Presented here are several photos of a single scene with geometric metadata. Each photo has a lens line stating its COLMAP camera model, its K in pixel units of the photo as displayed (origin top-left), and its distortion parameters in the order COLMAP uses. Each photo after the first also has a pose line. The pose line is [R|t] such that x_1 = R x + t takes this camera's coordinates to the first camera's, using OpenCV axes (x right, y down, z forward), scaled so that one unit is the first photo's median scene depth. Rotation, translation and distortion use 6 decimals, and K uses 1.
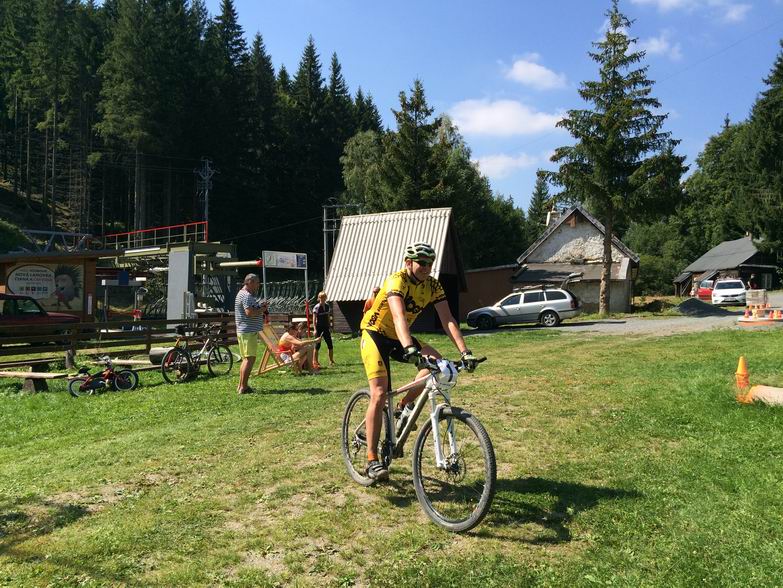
lens RADIAL K [[658.7, 0, 391.5], [0, 658.7, 294.0], [0, 0, 1]] dist [0.107417, -0.157982]
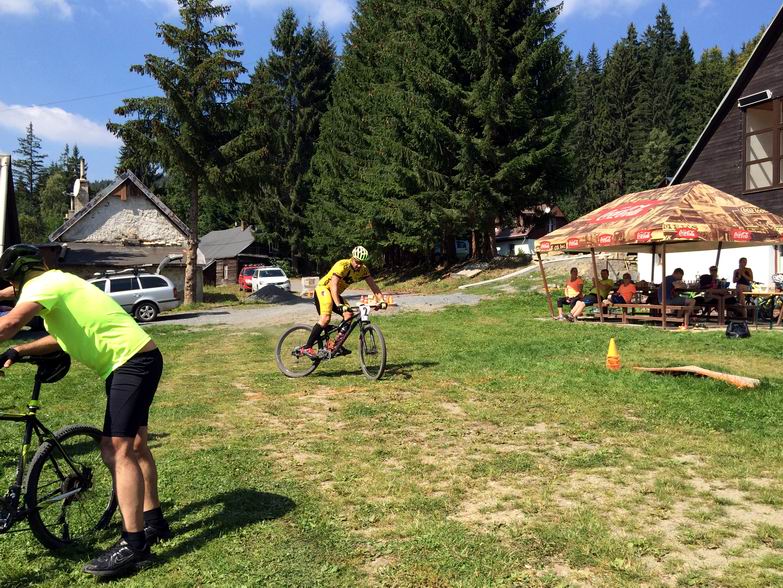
lens RADIAL K [[703.5, 0, 391.5], [0, 703.5, 294.0], [0, 0, 1]] dist [0.093822, -0.136674]
pose [[0.729486, -0.011082, 0.683906, -0.113724], [0.001585, 0.999893, 0.014512, 0.004135], [-0.683994, -0.009503, 0.729426, 0.161547]]
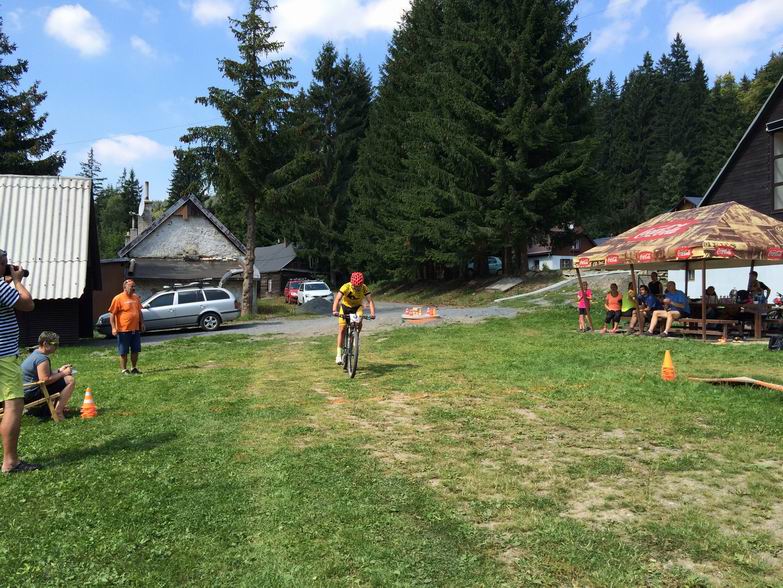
lens RADIAL K [[658.7, 0, 391.5], [0, 658.7, 294.0], [0, 0, 1]] dist [0.107417, -0.157982]
pose [[0.757273, 0.005005, 0.653079, -0.130893], [-0.002981, 0.999987, -0.004207, 0.003797], [-0.653092, 0.001239, 0.757278, 0.170641]]
